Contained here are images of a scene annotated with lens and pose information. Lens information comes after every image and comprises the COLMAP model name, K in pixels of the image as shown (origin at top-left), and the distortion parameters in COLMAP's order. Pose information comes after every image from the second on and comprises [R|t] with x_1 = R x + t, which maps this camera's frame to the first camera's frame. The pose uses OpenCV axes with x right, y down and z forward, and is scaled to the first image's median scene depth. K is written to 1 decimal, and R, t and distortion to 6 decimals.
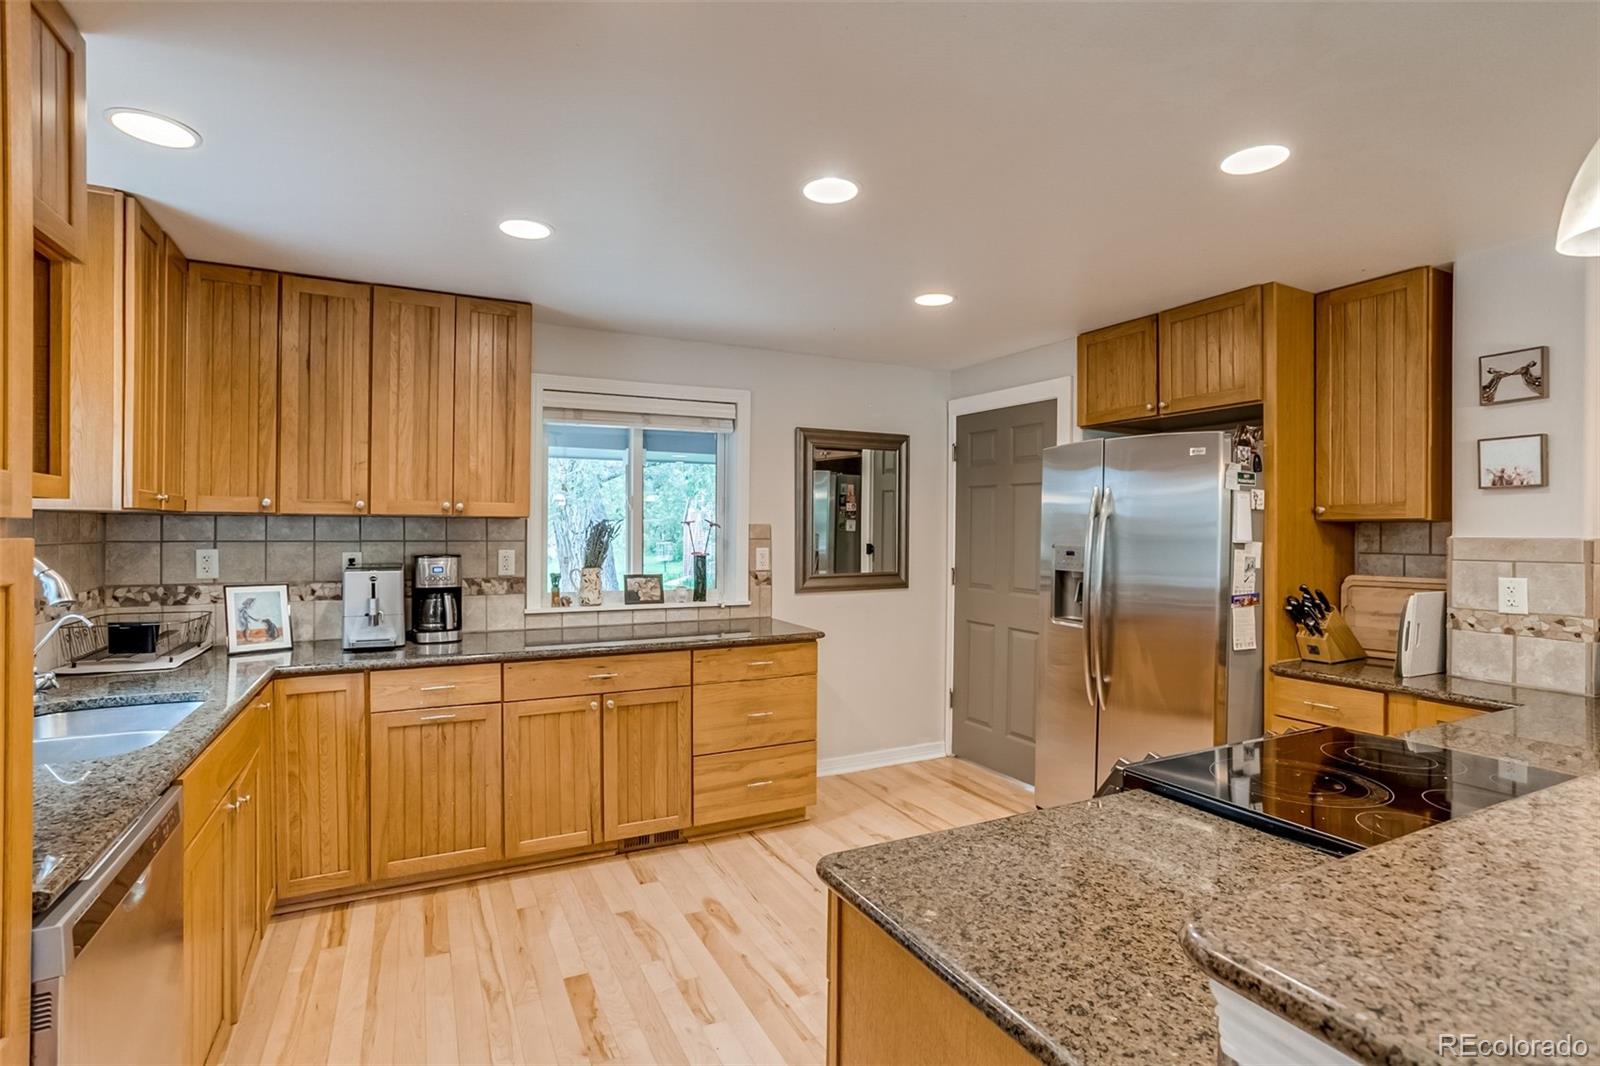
lens RADIAL K [[768.3, 0, 794.1], [0, 768.3, 532.8], [0, 0, 1]] dist [-0.053554, 0.030927]
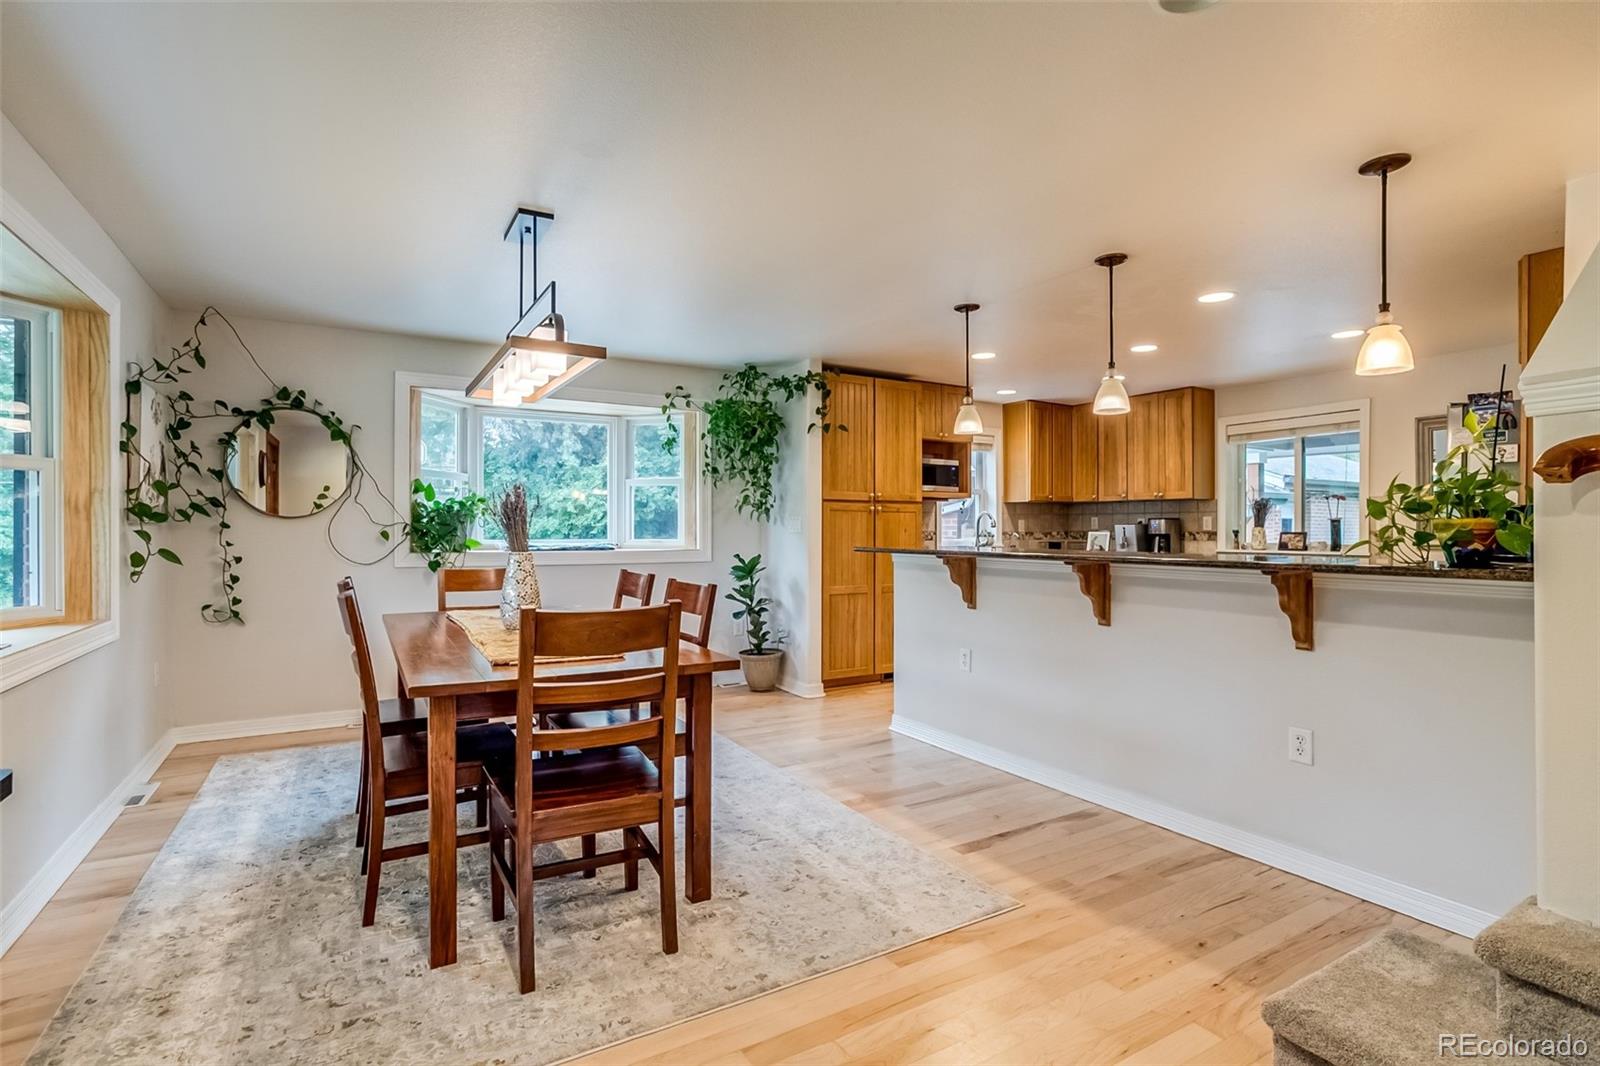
lens RADIAL K [[768.3, 0, 798.2], [0, 768.3, 533.5], [0, 0, 1]] dist [-0.053554, 0.030927]
pose [[0.076271, 0.000047, -0.997087, 1.558942], [-0.001560, 0.999999, -0.000072, 0.073793], [0.997086, 0.001561, 0.076271, -0.140674]]
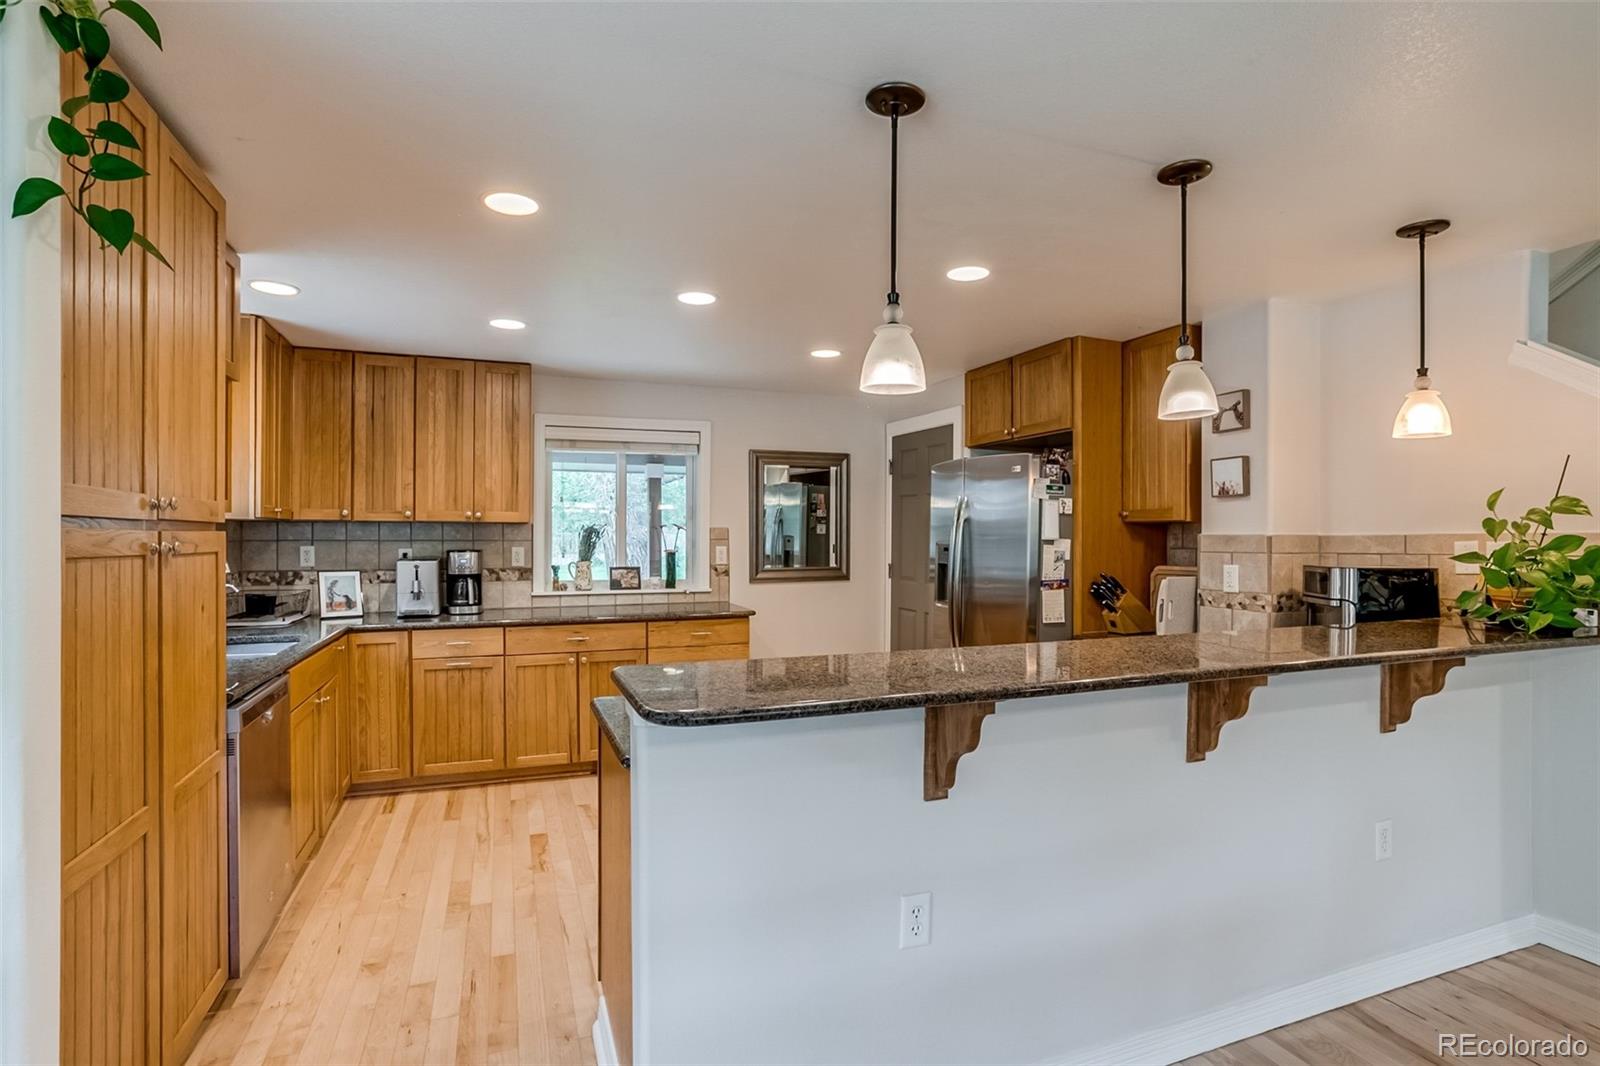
lens RADIAL K [[768.3, 0, 791.1], [0, 768.3, 541.0], [0, 0, 1]] dist [-0.053554, 0.030927]
pose [[0.994838, -0.002028, -0.101455, 0.264471], [0.002325, 0.999993, 0.002809, 0.010031], [0.101449, -0.003030, 0.994836, -0.315357]]
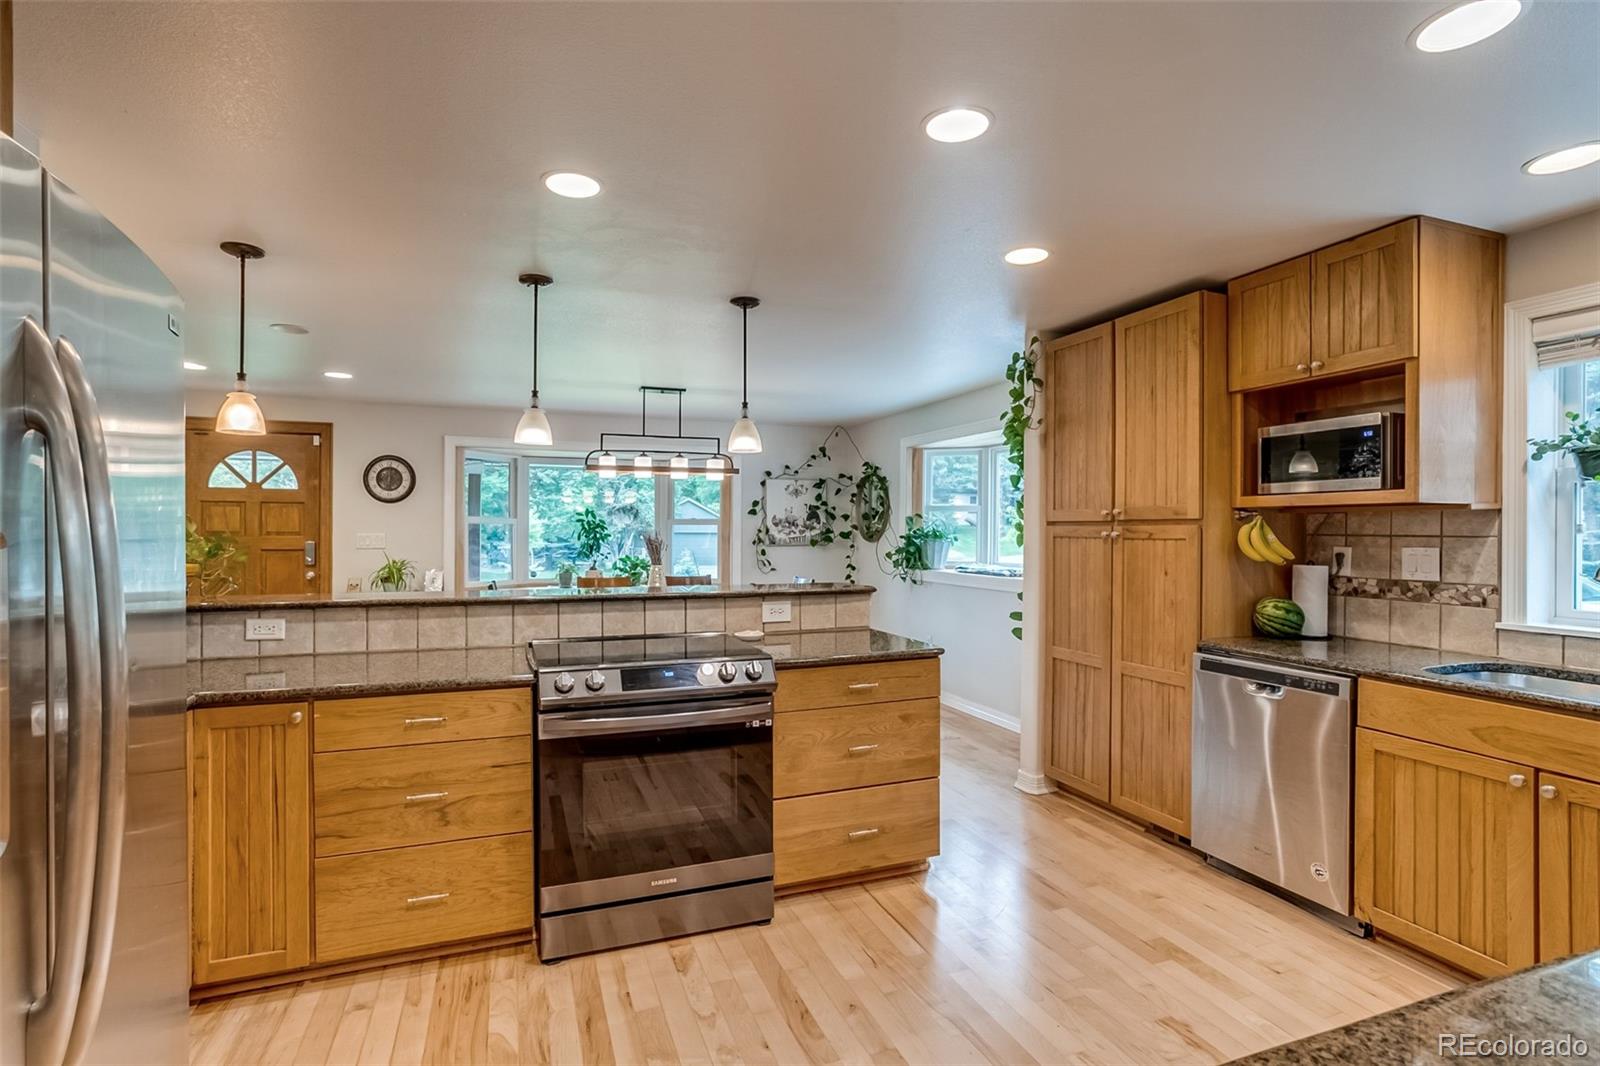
lens RADIAL K [[768.3, 0, 794.7], [0, 768.3, 531.0], [0, 0, 1]] dist [-0.053554, 0.030927]
pose [[-0.994620, -0.008892, 0.103209, 0.100536], [-0.008841, 0.999960, 0.000949, 0.013103], [-0.103213, 0.000031, -0.994659, 1.325353]]
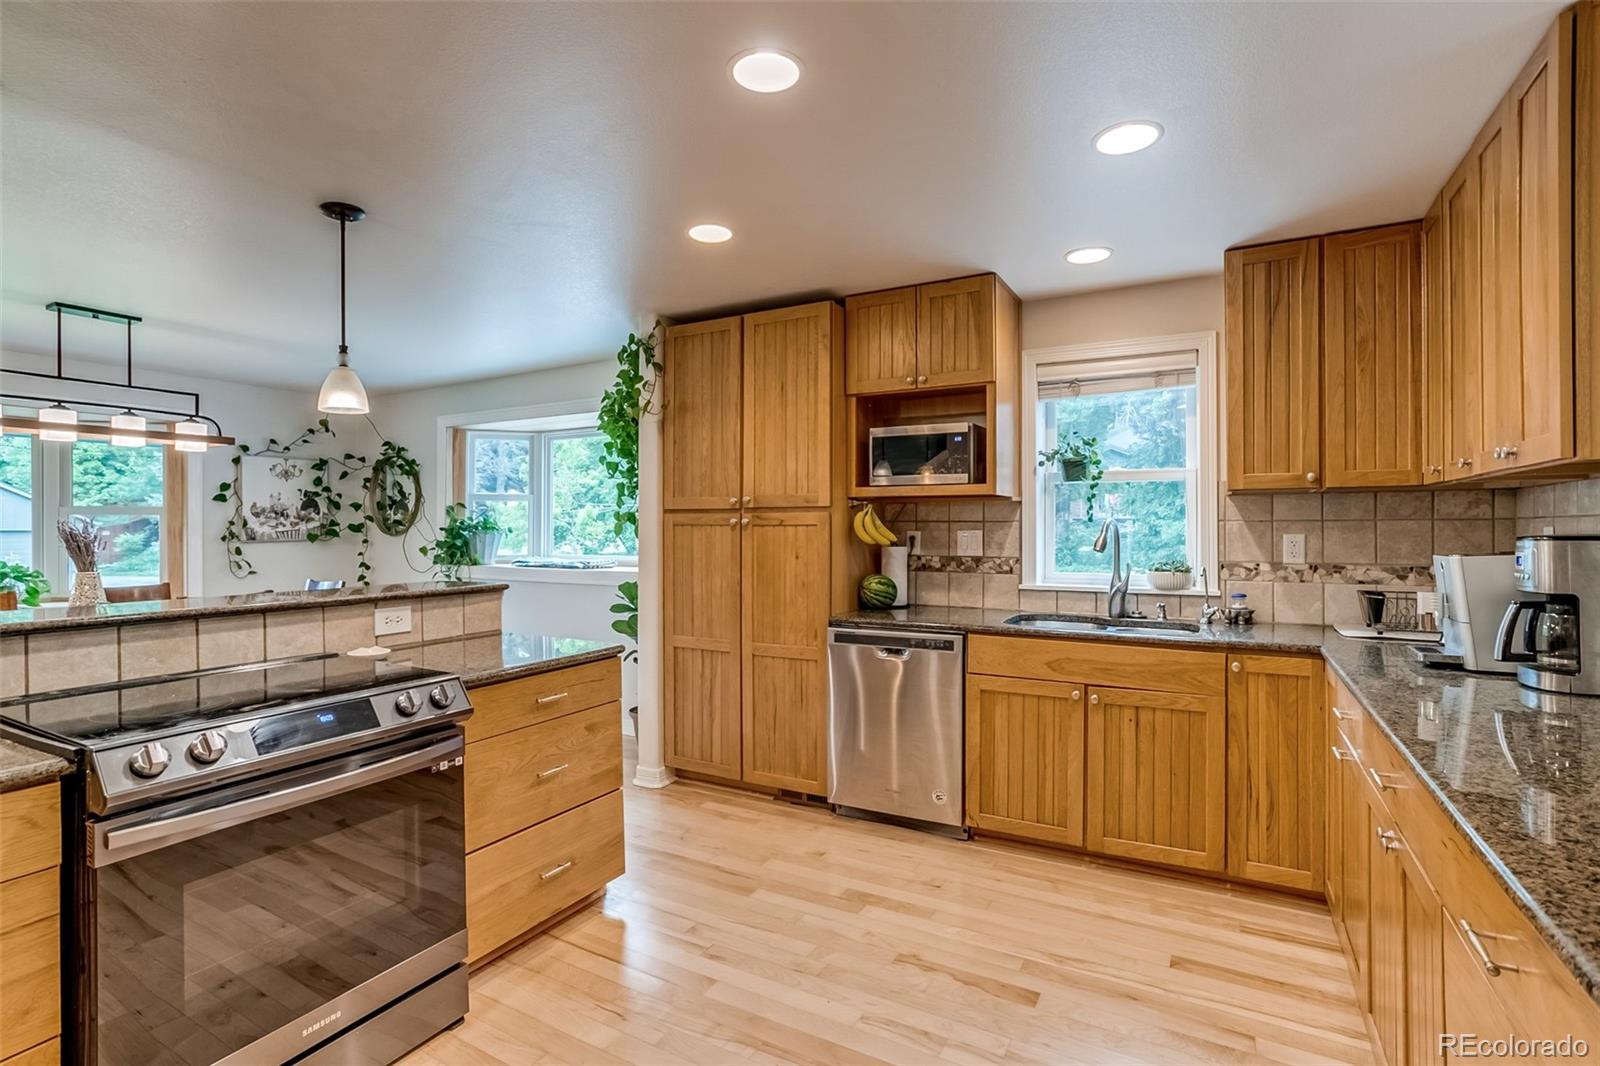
lens RADIAL K [[768.3, 0, 793.3], [0, 768.3, 530.6], [0, 0, 1]] dist [-0.053554, 0.030927]
pose [[-0.832058, -0.001839, -0.554685, 0.332701], [-0.003391, 0.999993, 0.001771, 0.026355], [0.554678, 0.003355, -0.832058, 1.185392]]
